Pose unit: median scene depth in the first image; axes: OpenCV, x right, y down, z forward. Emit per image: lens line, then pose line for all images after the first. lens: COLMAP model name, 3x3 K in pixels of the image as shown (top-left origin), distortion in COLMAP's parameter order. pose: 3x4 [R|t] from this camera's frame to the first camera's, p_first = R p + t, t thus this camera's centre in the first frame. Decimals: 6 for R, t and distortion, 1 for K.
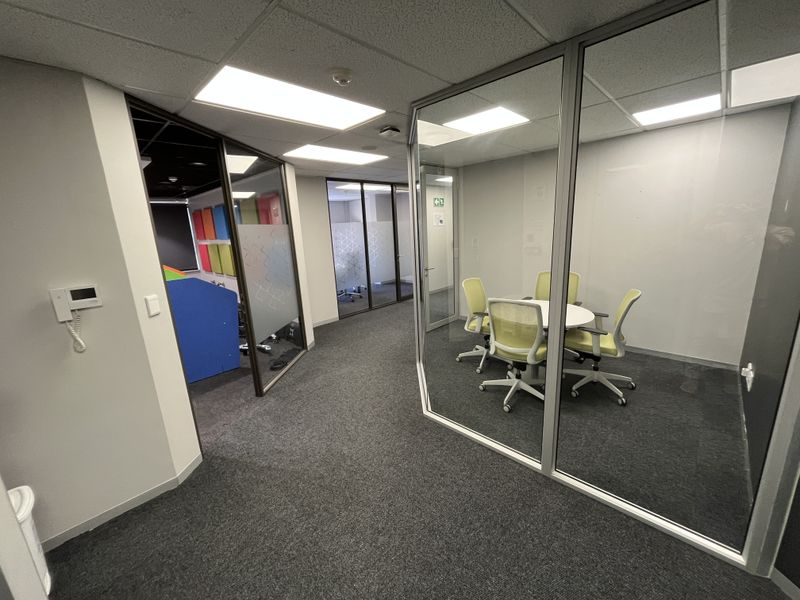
lens RADIAL K [[325.6, 0, 399.0], [0, 325.6, 301.2], [0, 0, 1]] dist [-0.001377, -0.000165]
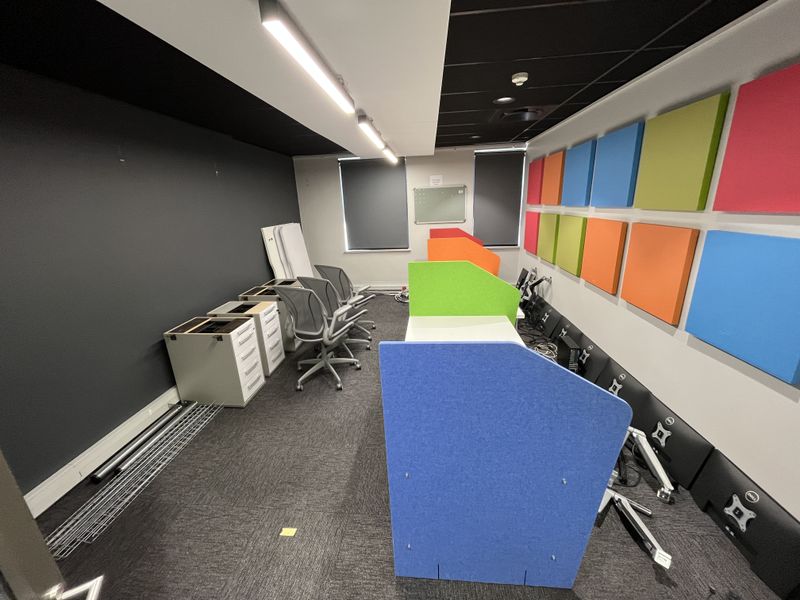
lens RADIAL K [[325.6, 0, 398.9], [0, 325.6, 298.7], [0, 0, 1]] dist [-0.001377, -0.000165]
pose [[0.632999, 0.245241, -0.734281, -0.249340], [-0.165237, 0.969440, 0.181336, -0.078375], [0.756313, 0.006546, 0.654177, 0.364747]]
